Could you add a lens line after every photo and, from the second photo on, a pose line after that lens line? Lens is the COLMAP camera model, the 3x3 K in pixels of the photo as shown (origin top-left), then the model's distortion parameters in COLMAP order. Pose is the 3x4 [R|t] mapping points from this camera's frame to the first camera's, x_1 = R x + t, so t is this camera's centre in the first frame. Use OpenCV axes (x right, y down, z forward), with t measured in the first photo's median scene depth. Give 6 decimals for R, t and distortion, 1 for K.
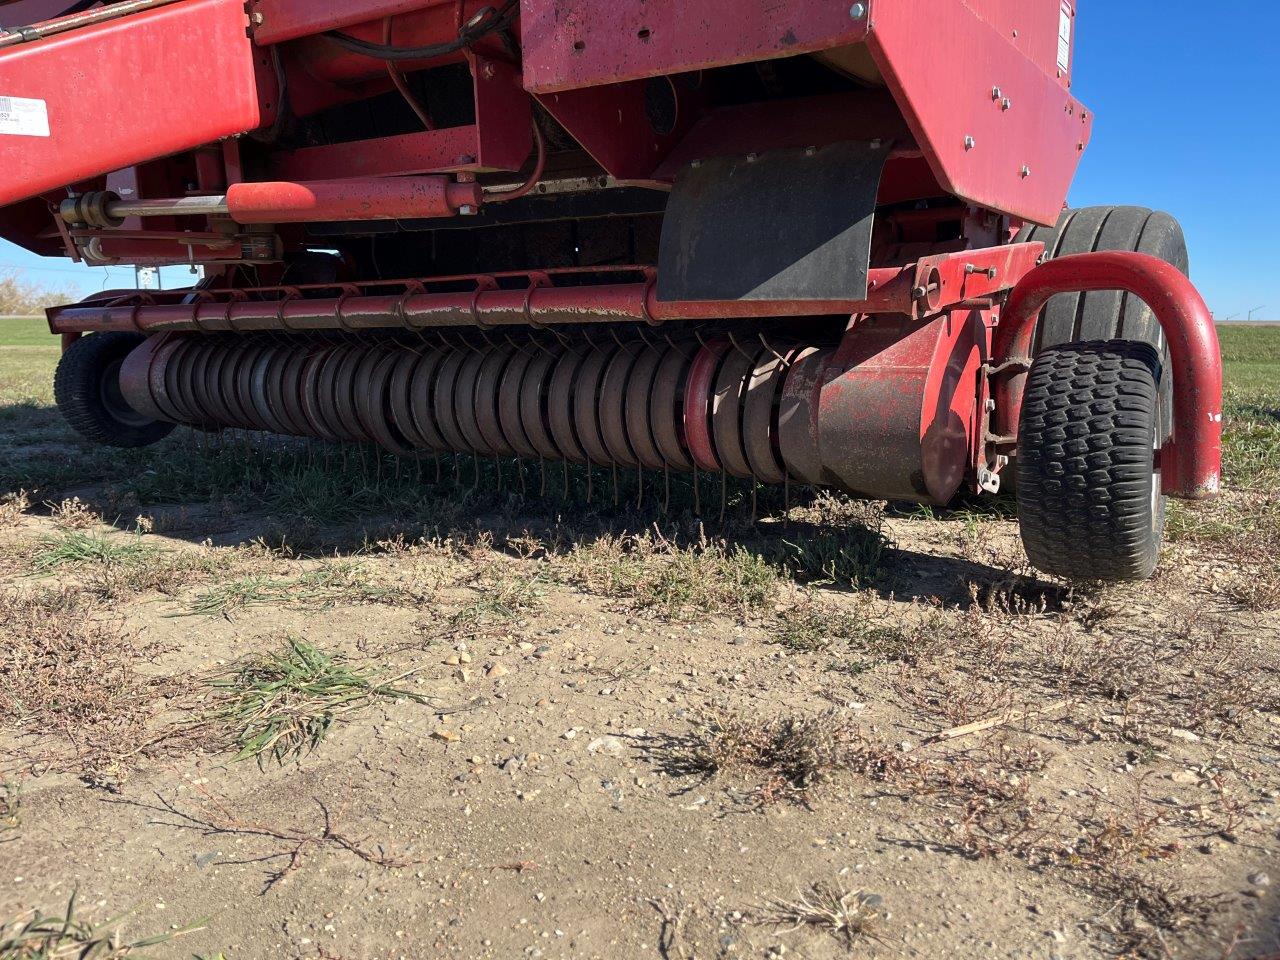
lens RADIAL K [[970.2, 0, 651.2], [0, 970.2, 483.8], [0, 0, 1]] dist [0.036309, -0.024021]
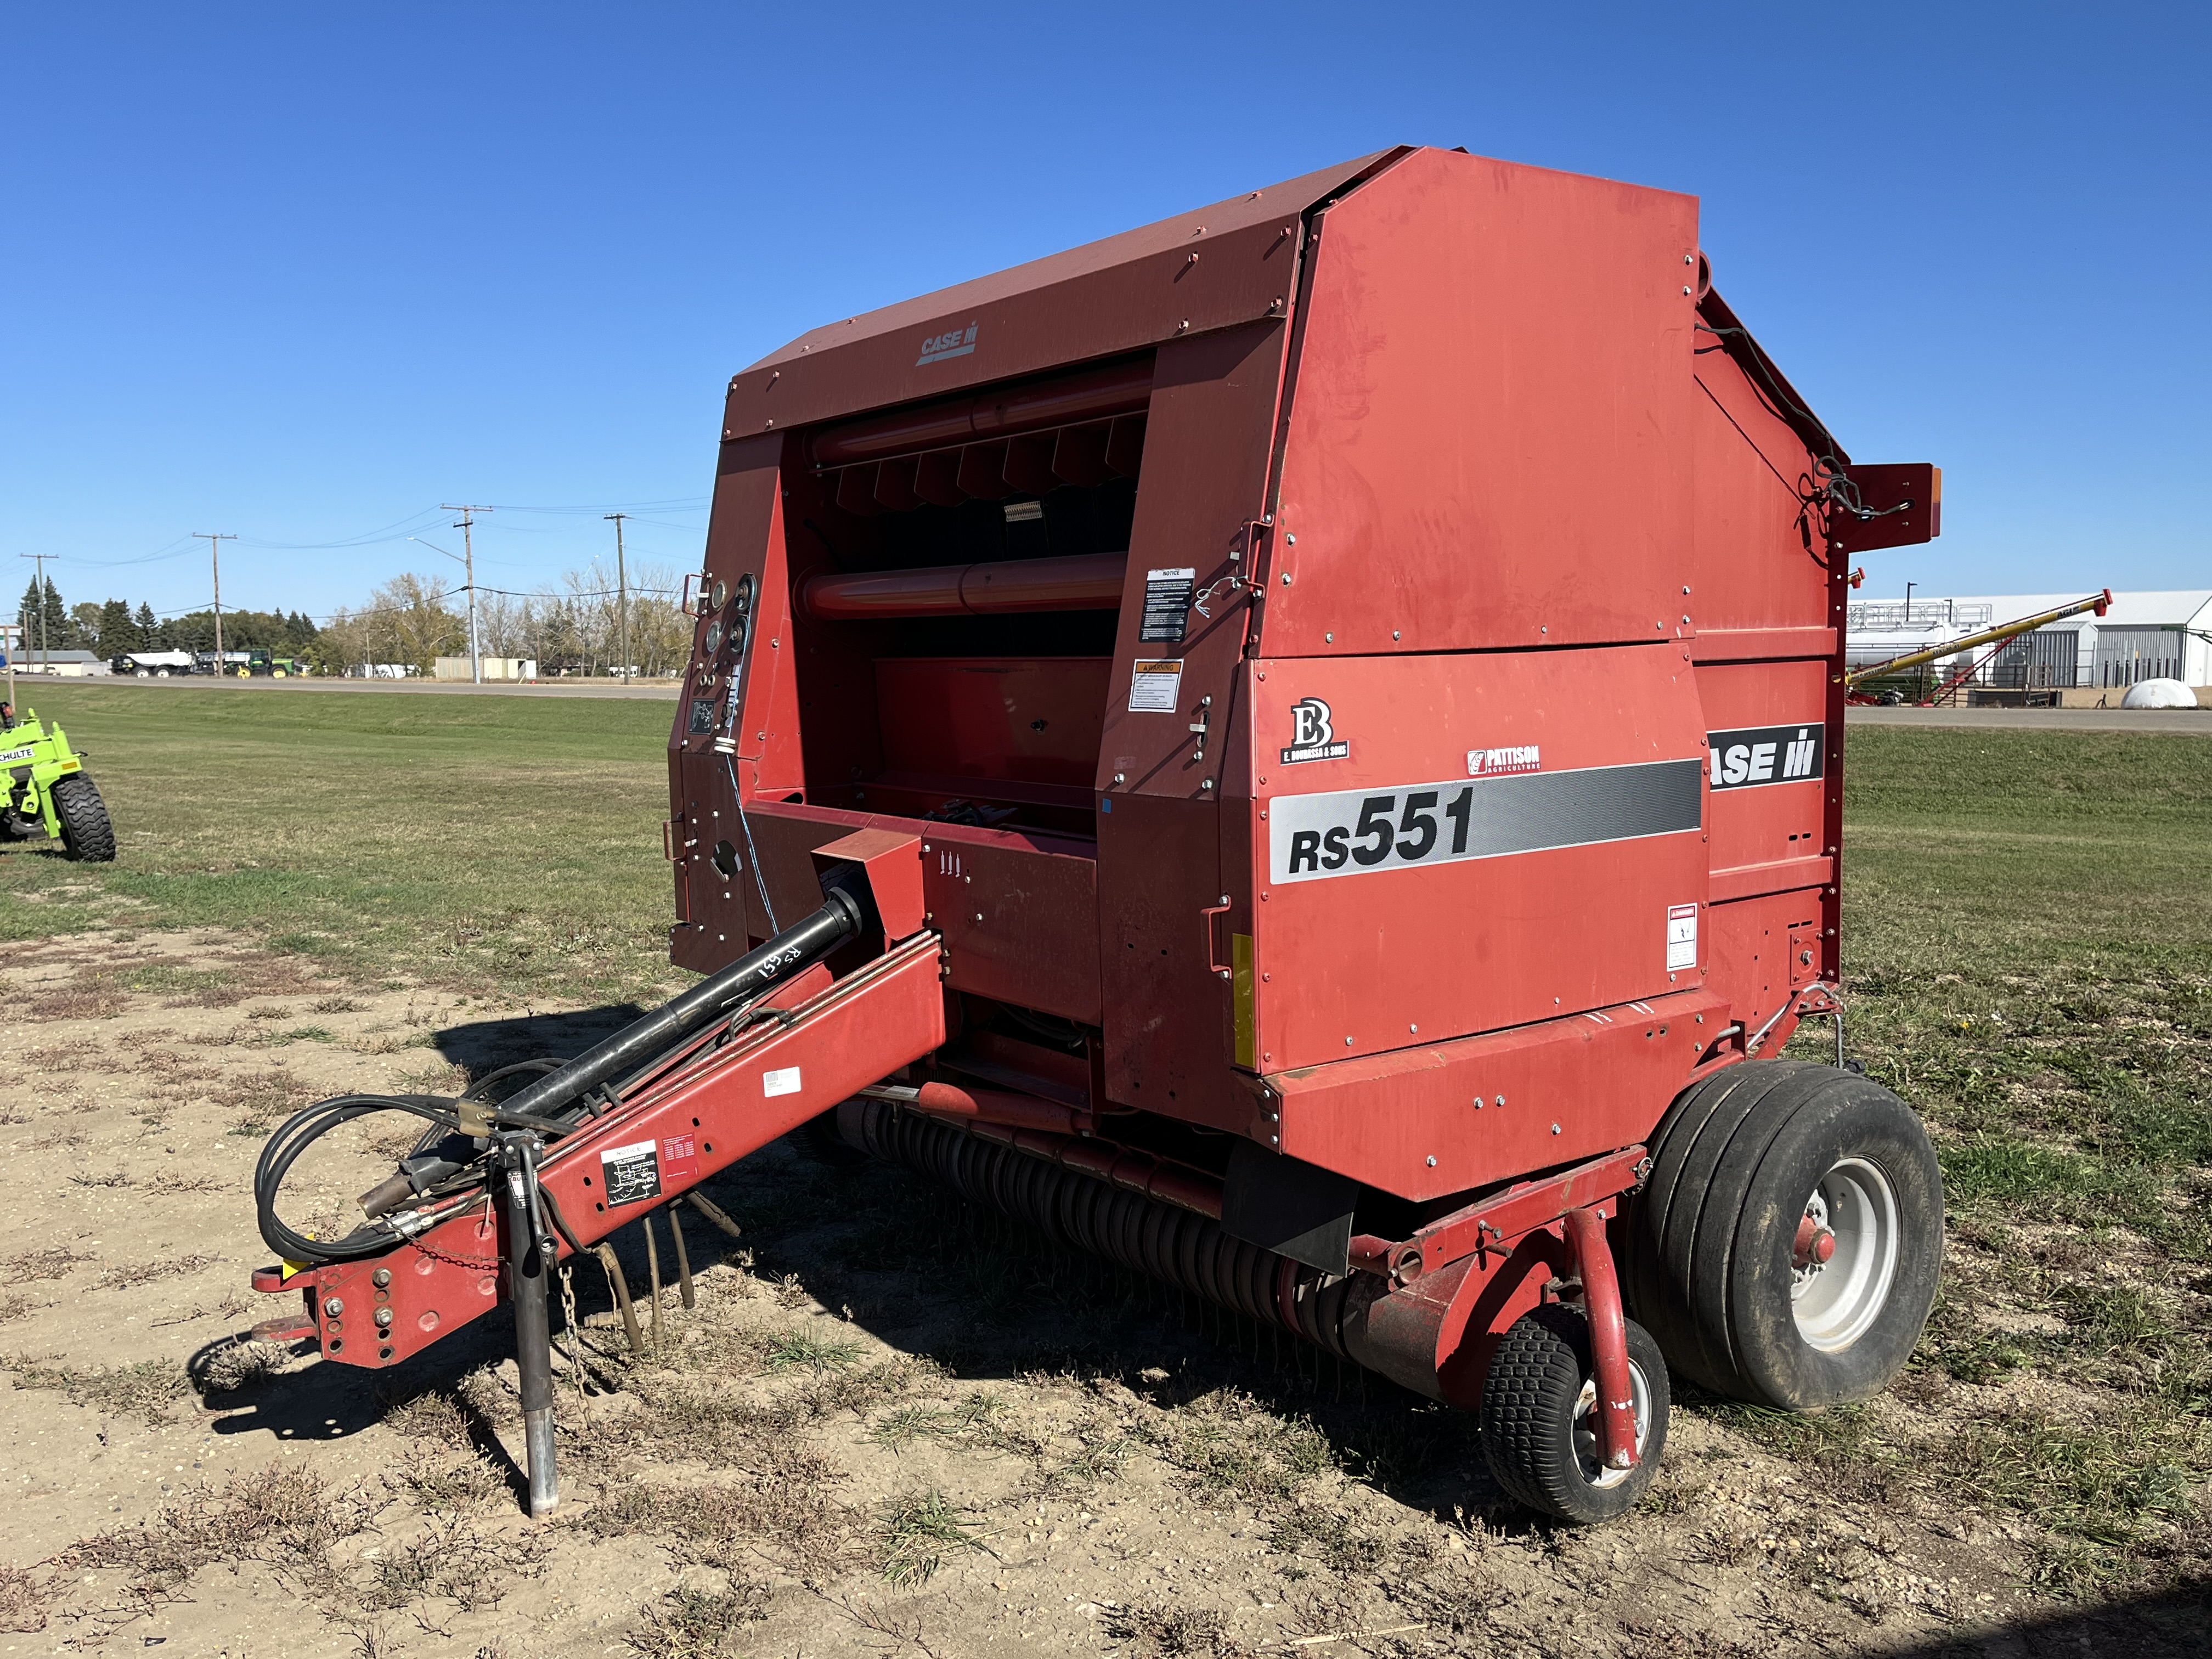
lens RADIAL K [[1776.0, 0, 1108.9], [0, 1776.0, 833.4], [0, 0, 1]] dist [0.041084, -0.024364]
pose [[0.941339, 0.016959, -0.337036, 0.580232], [-0.045072, 0.996107, -0.075764, -0.475058], [0.334439, 0.086511, 0.938438, -1.132546]]
